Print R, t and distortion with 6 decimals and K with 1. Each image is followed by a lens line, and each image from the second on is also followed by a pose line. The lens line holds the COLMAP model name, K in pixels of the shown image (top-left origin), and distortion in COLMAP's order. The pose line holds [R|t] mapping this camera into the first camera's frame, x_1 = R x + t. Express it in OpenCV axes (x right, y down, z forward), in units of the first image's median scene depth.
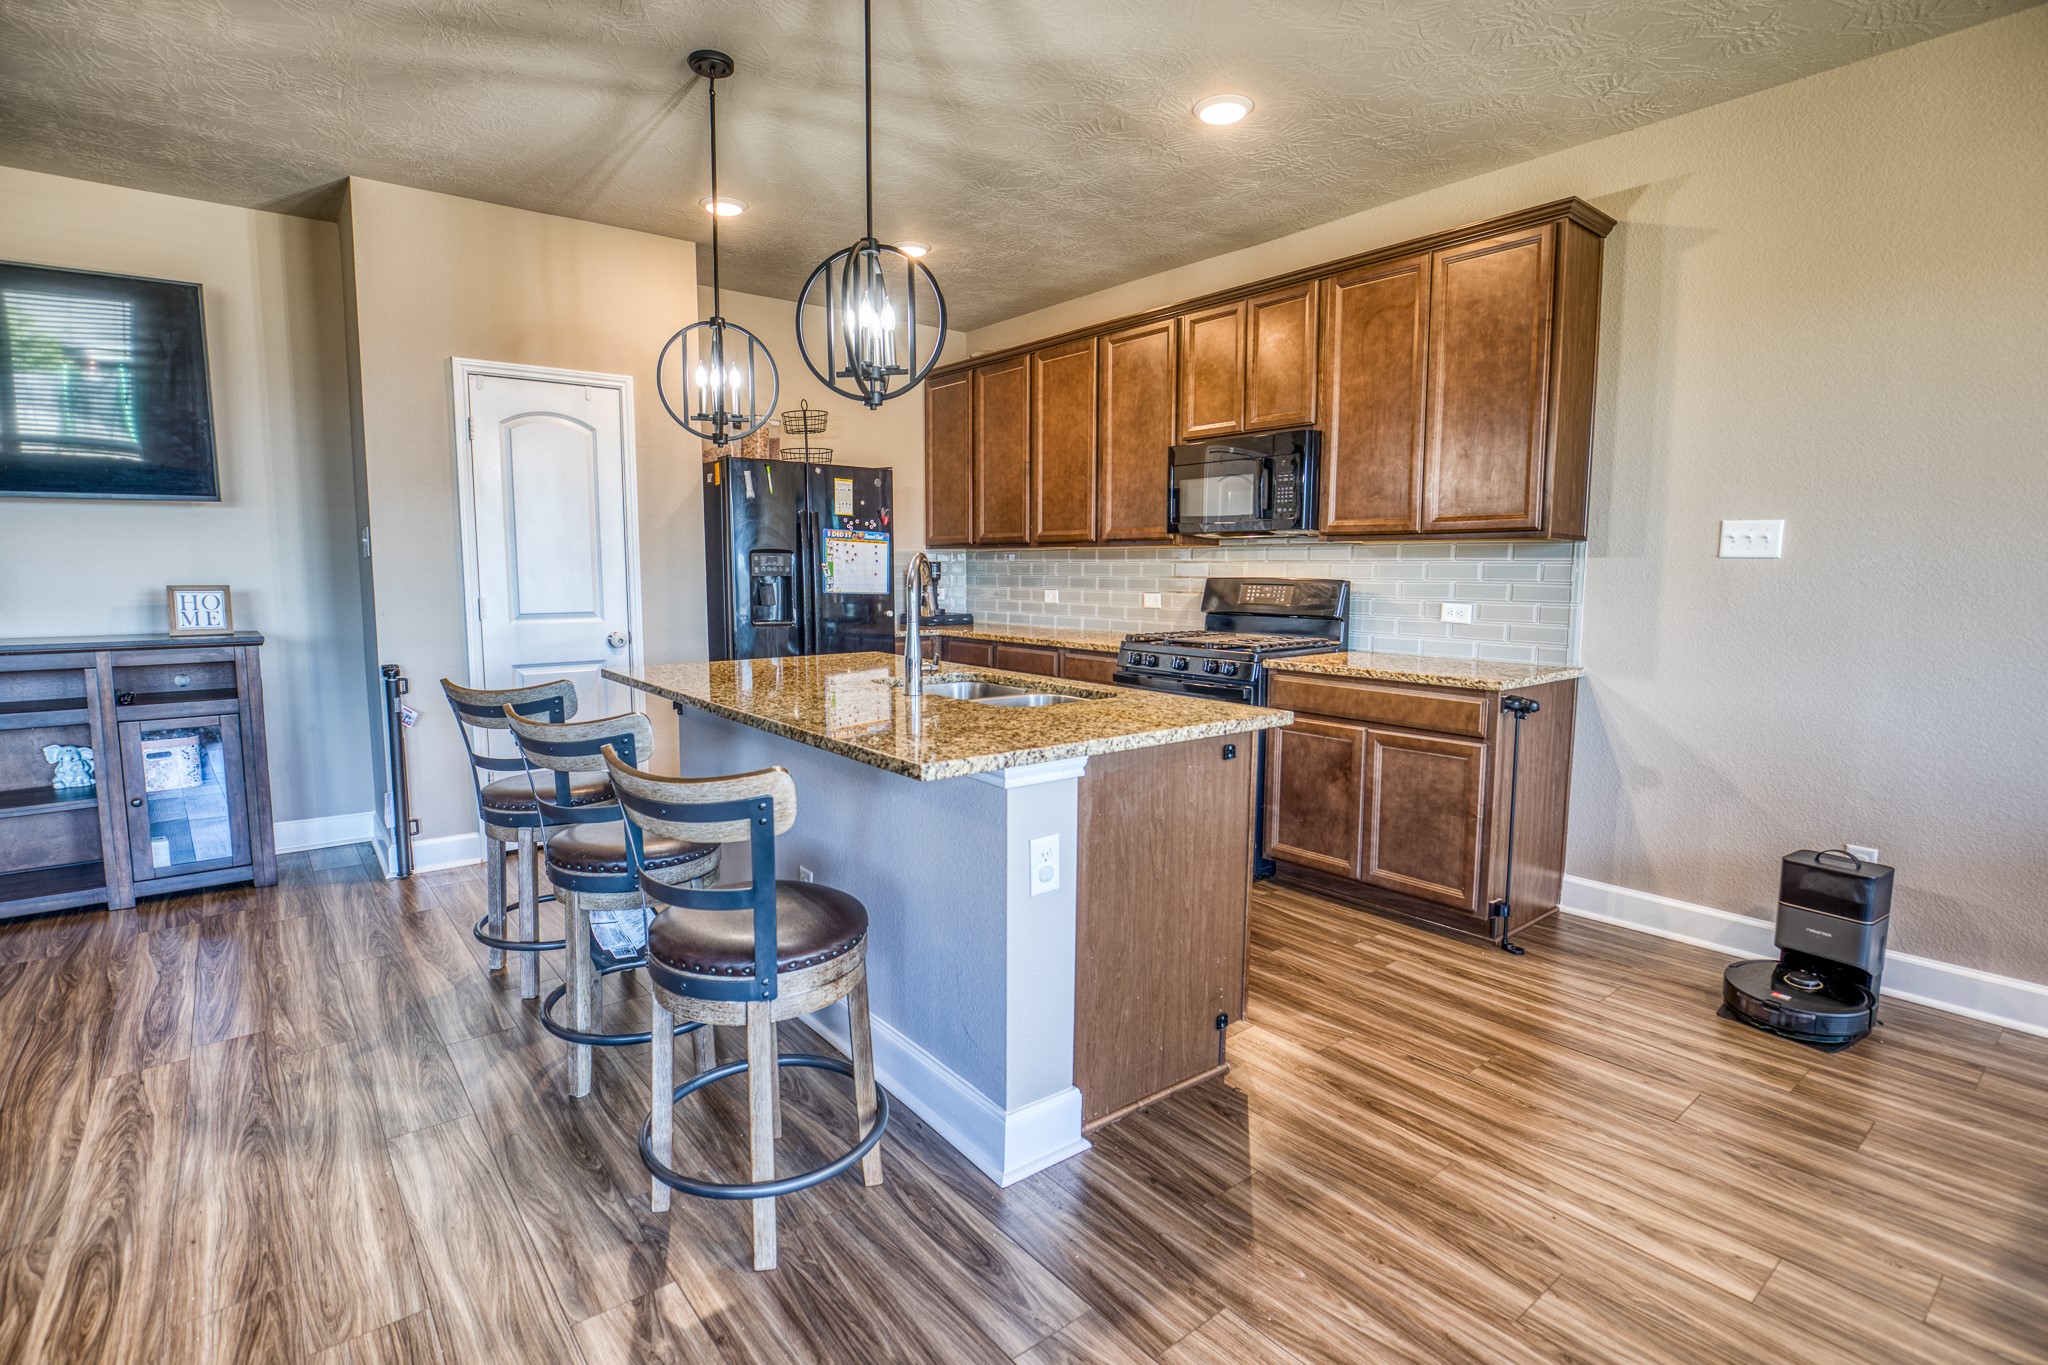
lens RADIAL K [[998.0, 0, 1031.6], [0, 998.0, 679.9], [0, 0, 1]] dist [-0.025792, -0.000105]
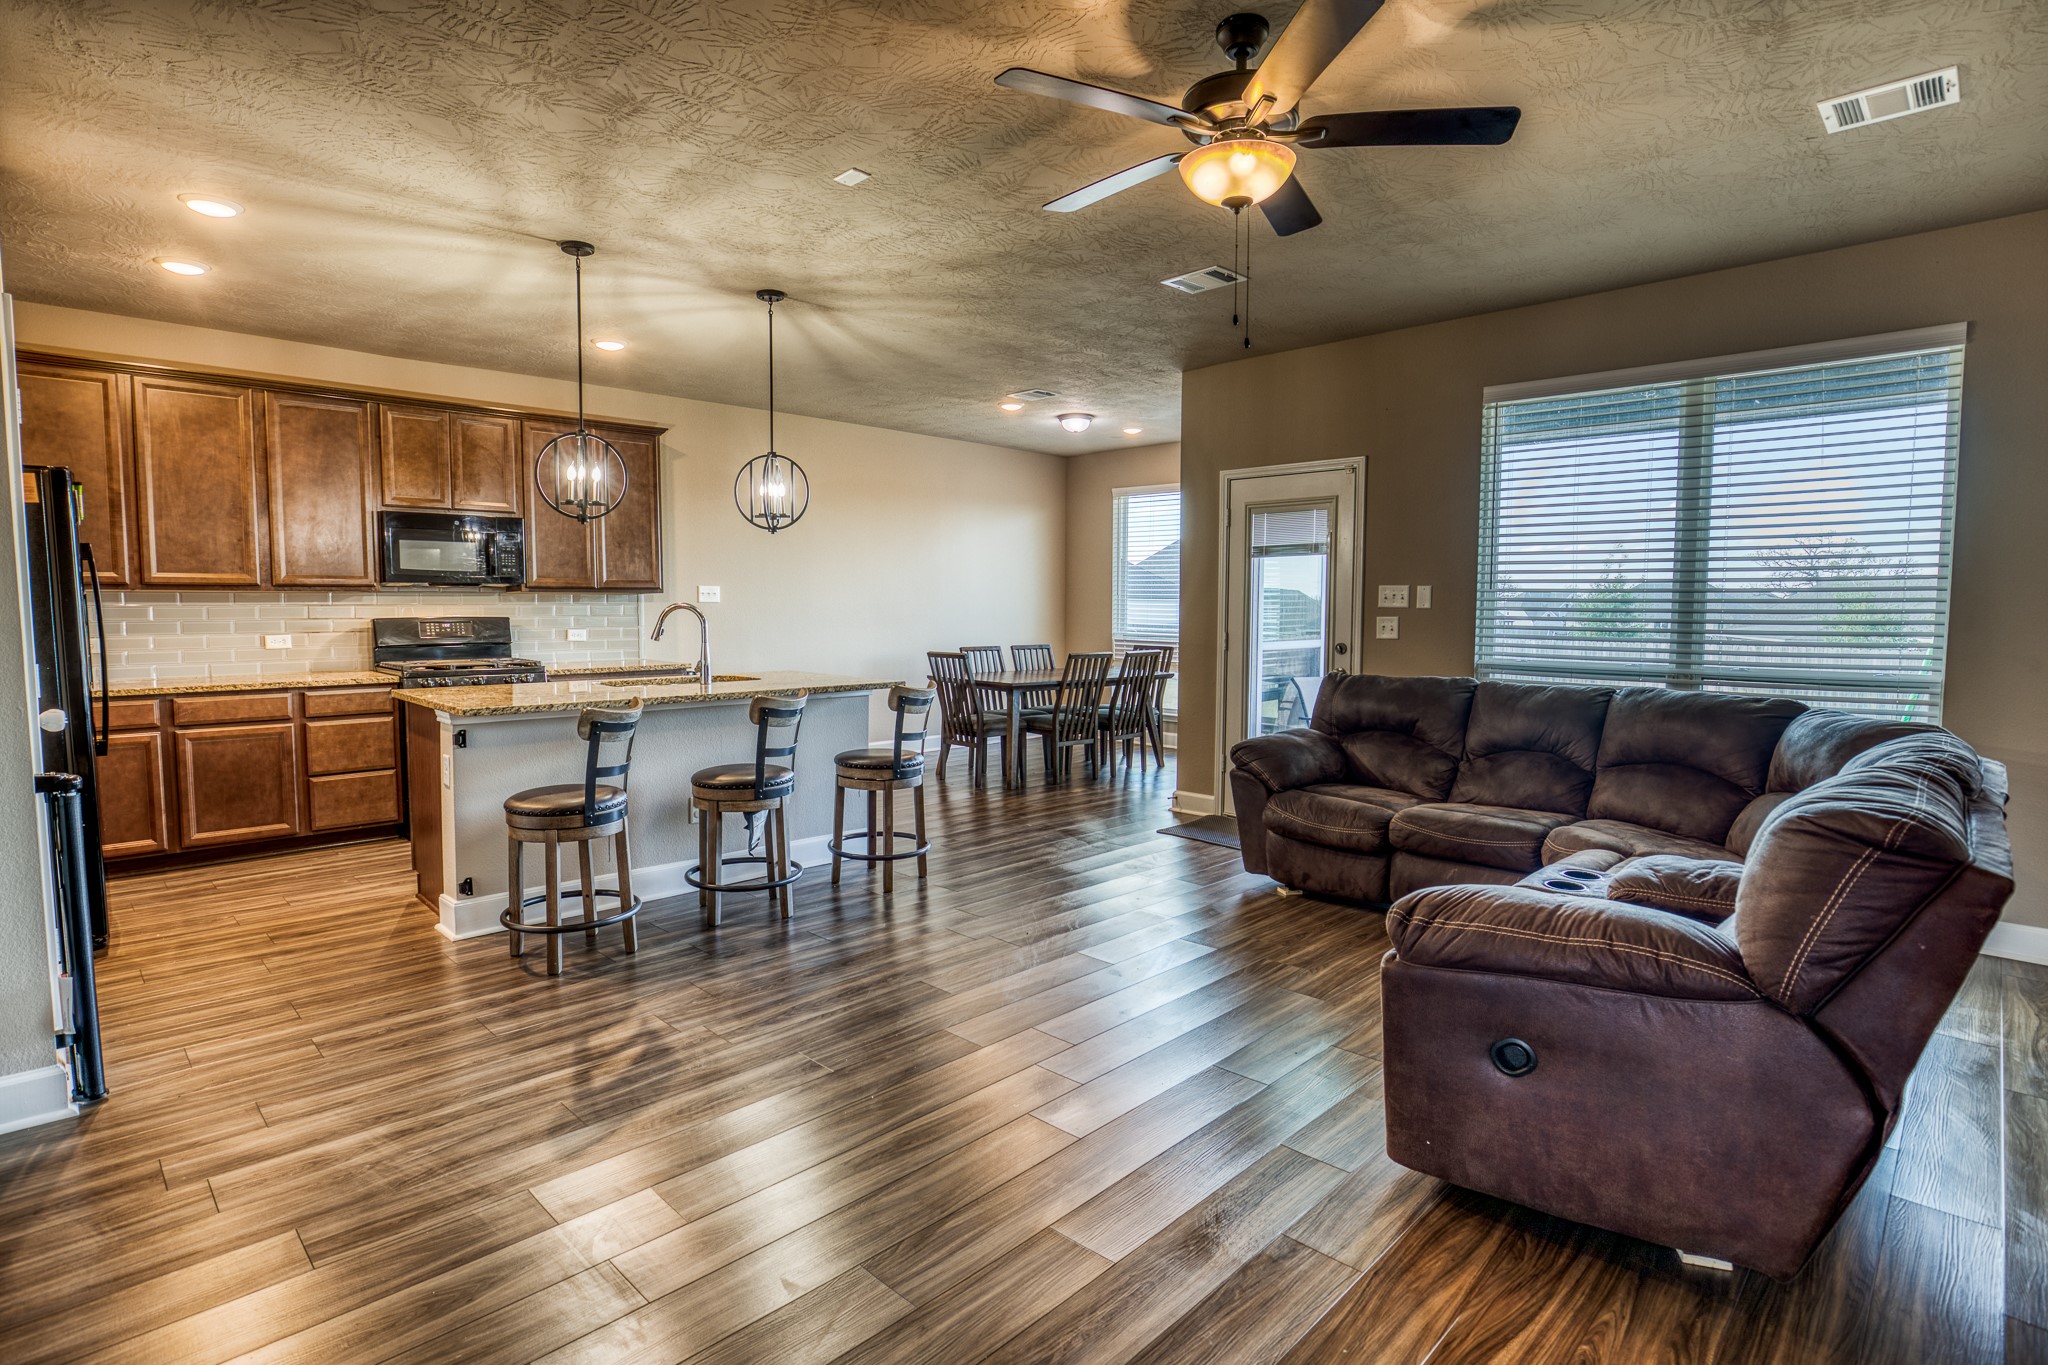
lens RADIAL K [[998.0, 0, 1016.4], [0, 998.0, 680.9], [0, 0, 1]] dist [-0.025792, -0.000105]
pose [[-0.111877, -0.078686, 0.990602, -1.326227], [0.112678, 0.989426, 0.091319, -0.060371], [-0.987313, 0.121836, -0.101828, 0.447365]]
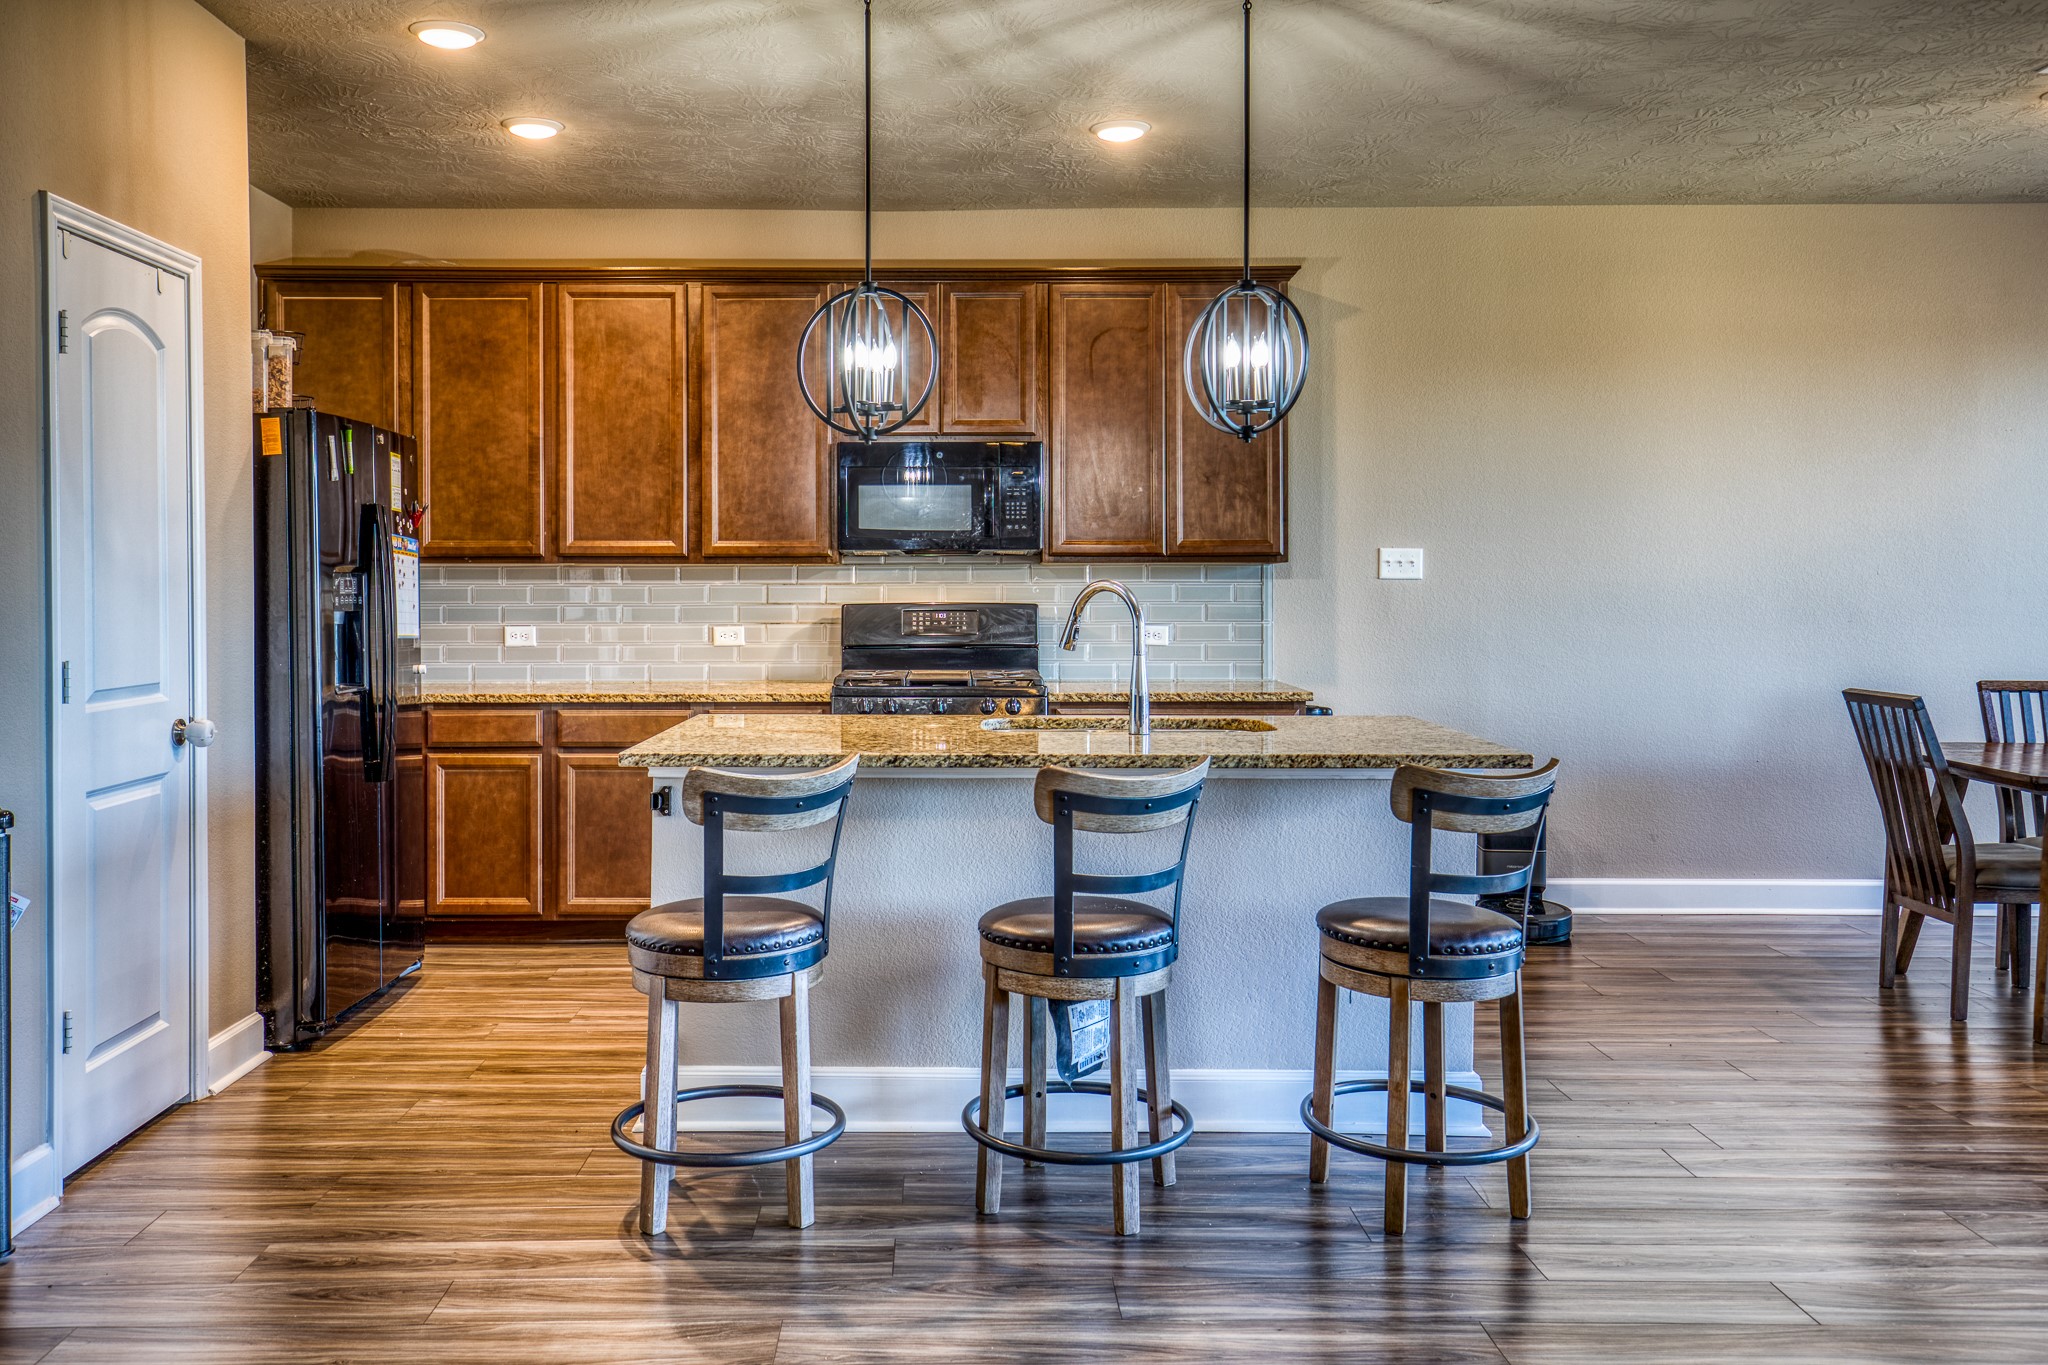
lens RADIAL K [[1700.6, 0, 952.8], [0, 1700.6, 589.7], [0, 0, 1]] dist [0.014185, -0.010917]
pose [[0.617463, -0.007179, 0.786567, -1.021058], [0.093390, 0.993555, -0.064243, -0.022278], [-0.781036, 0.113125, 0.614154, 0.114562]]
